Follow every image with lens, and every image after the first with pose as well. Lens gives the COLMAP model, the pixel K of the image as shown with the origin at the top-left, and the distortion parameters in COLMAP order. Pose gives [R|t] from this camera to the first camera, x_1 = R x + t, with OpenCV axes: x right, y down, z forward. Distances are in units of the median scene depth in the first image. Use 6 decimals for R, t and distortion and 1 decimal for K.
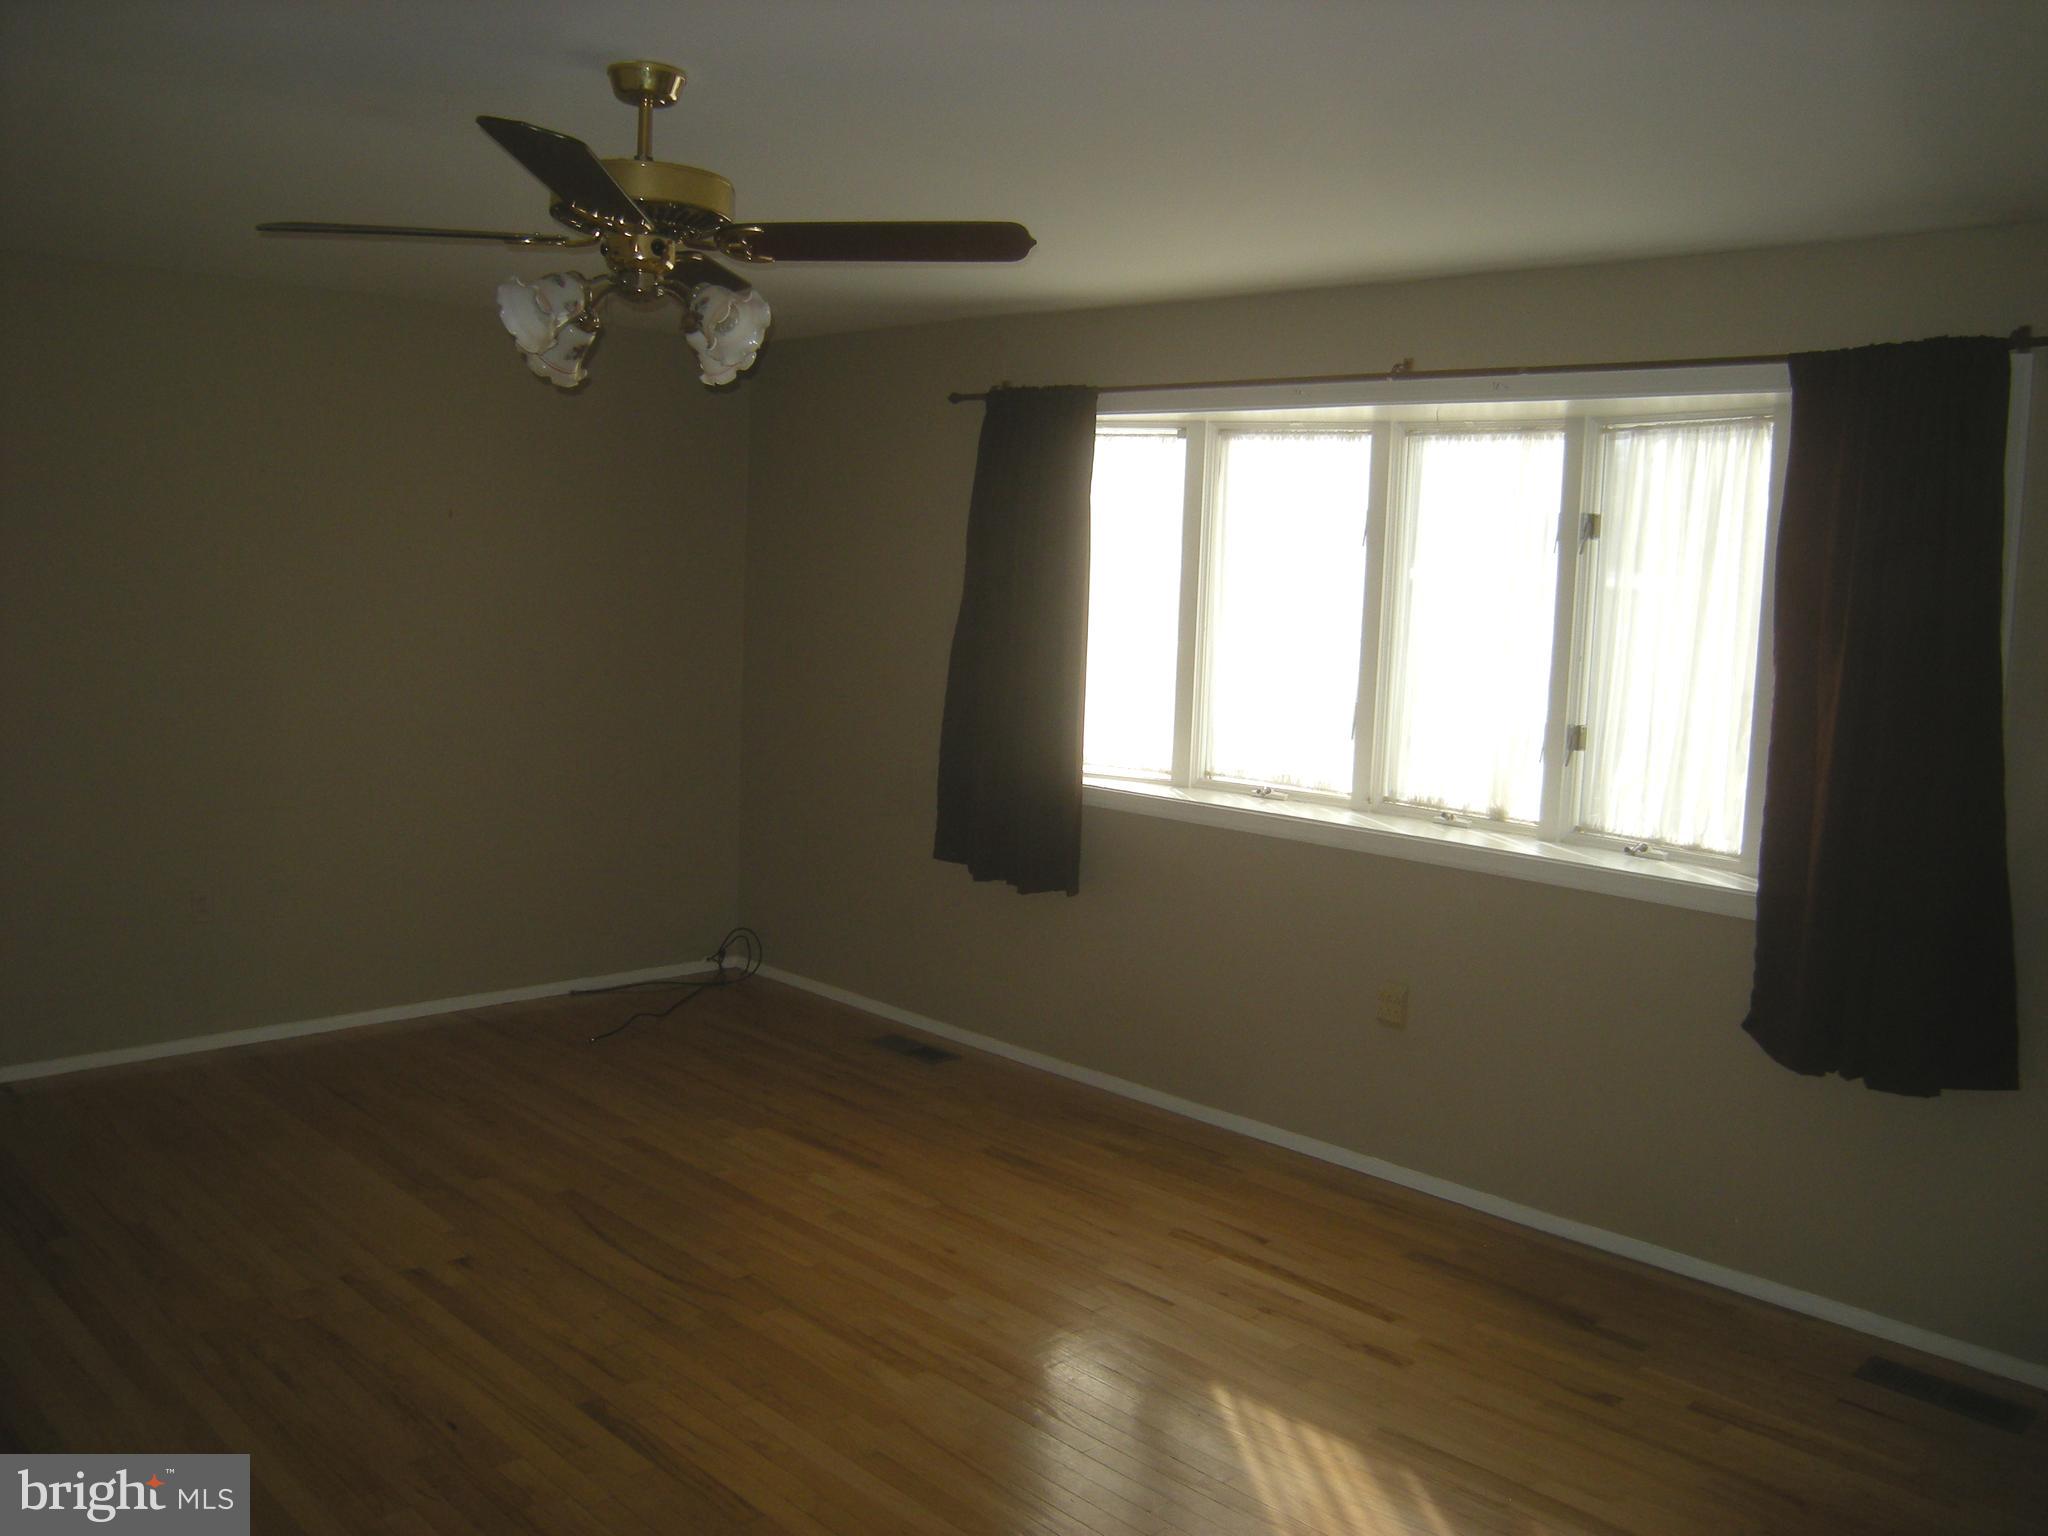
lens RADIAL K [[1731.4, 0, 1022.1], [0, 1731.4, 770.6], [0, 0, 1]] dist [-0.123025, 0.069231]
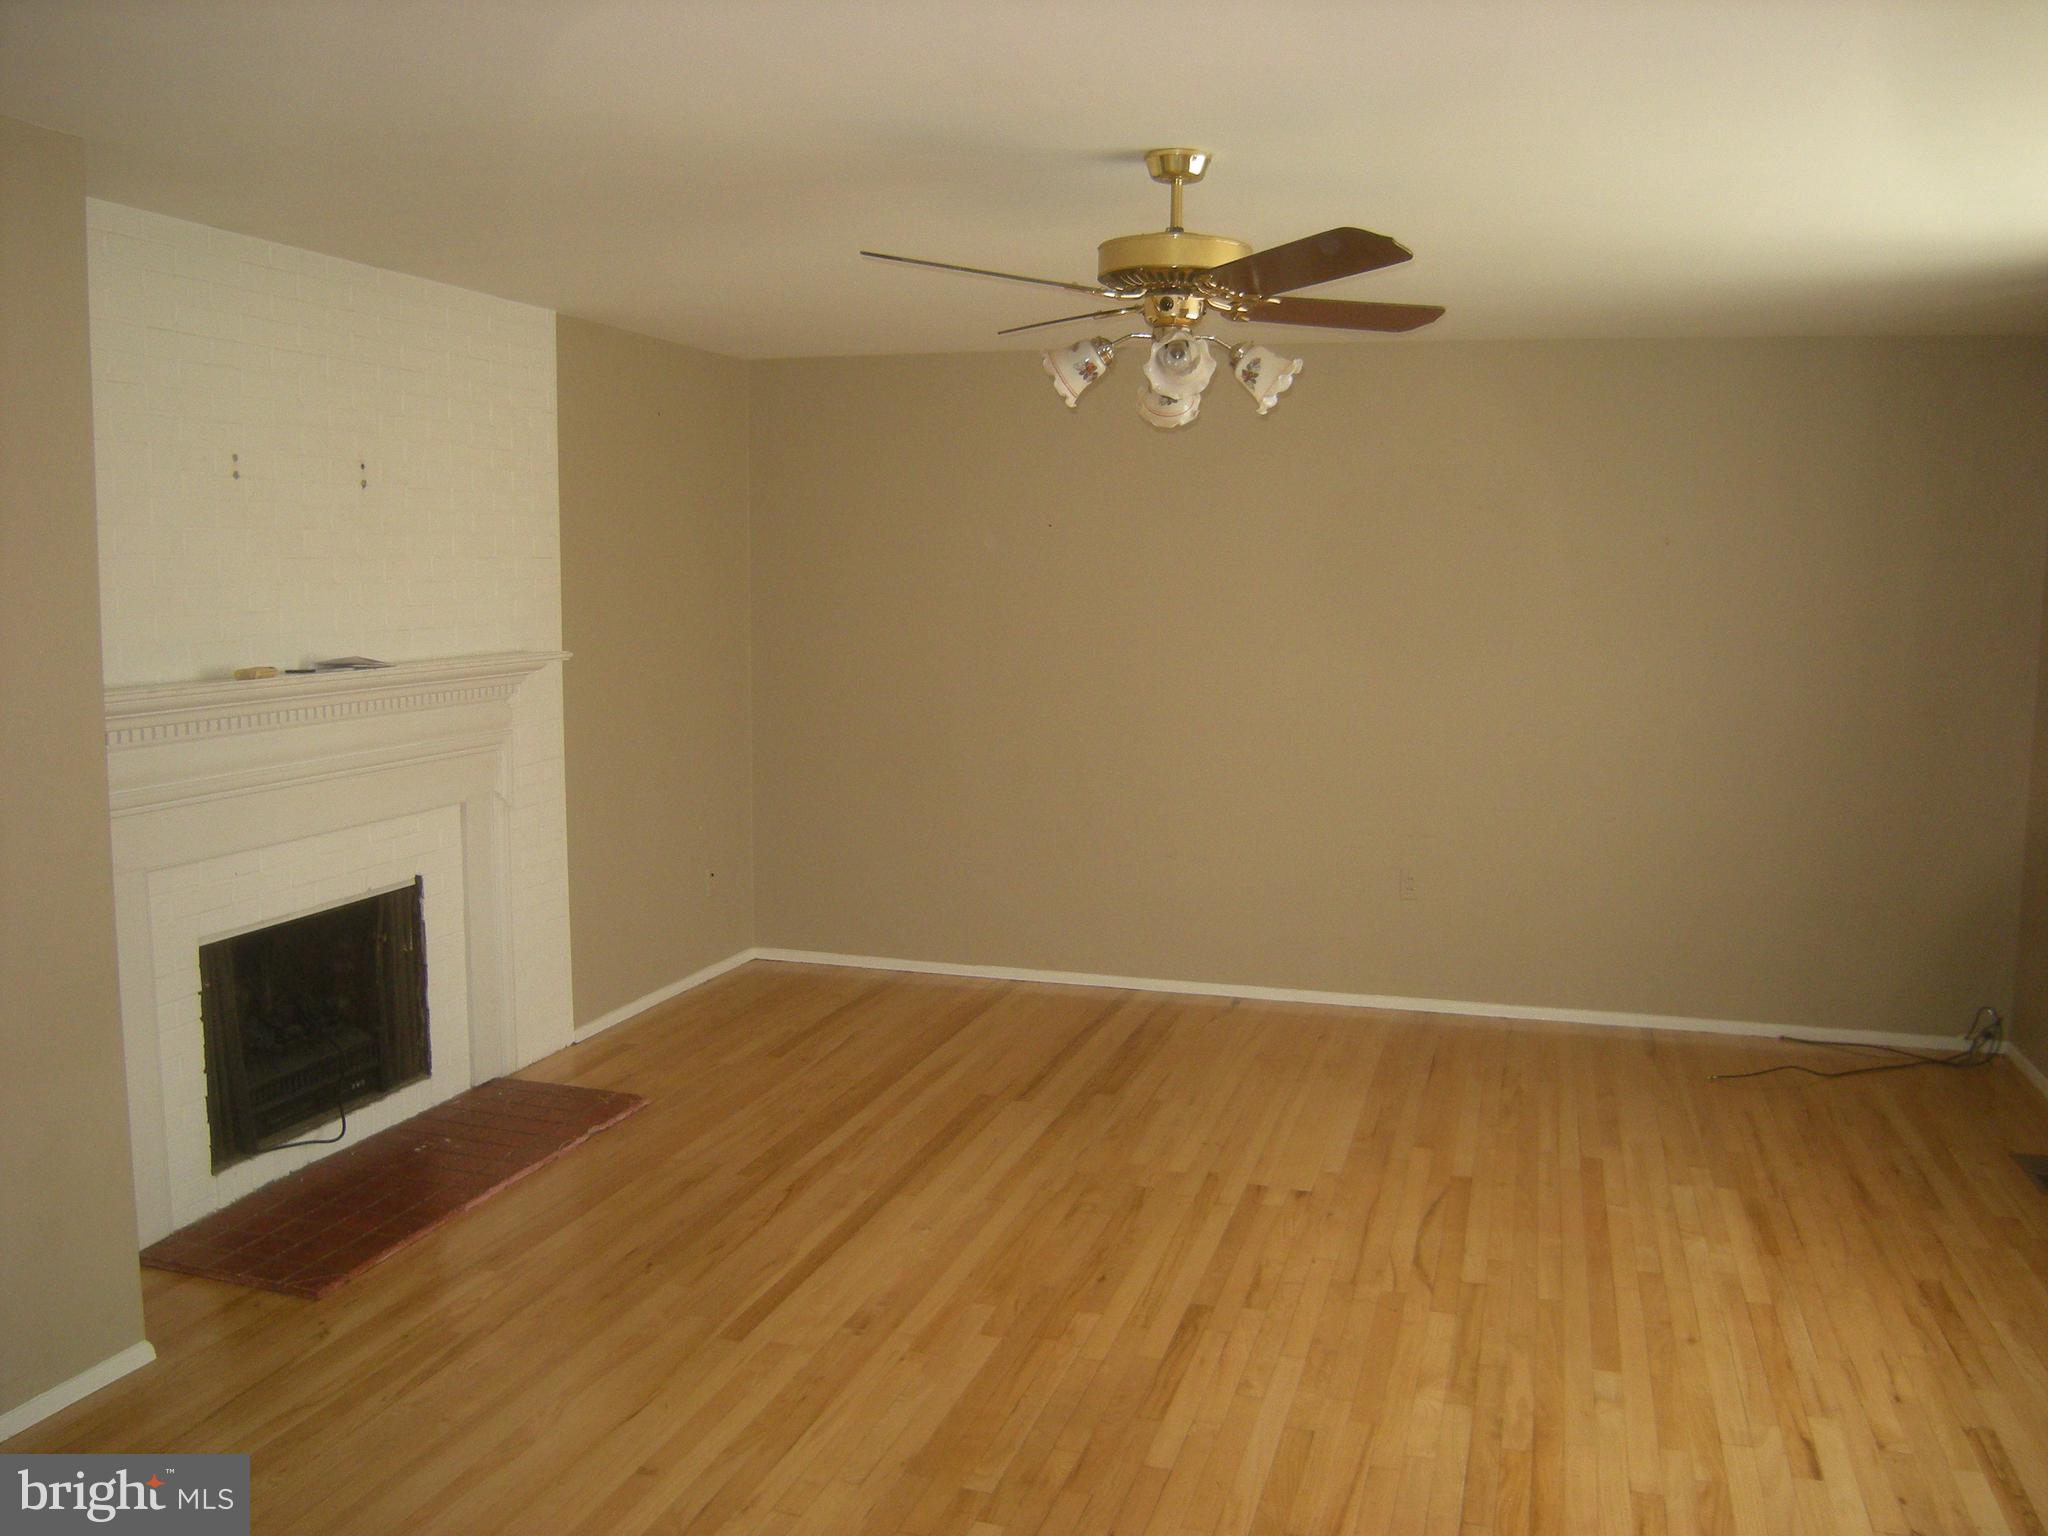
lens RADIAL K [[1731.4, 0, 1021.1], [0, 1731.4, 767.6], [0, 0, 1]] dist [-0.123025, 0.069231]
pose [[0.463070, 0.065650, -0.883887, 0.583542], [-0.095275, 0.995162, 0.024000, -0.005316], [0.881186, 0.073098, 0.467085, 0.274870]]
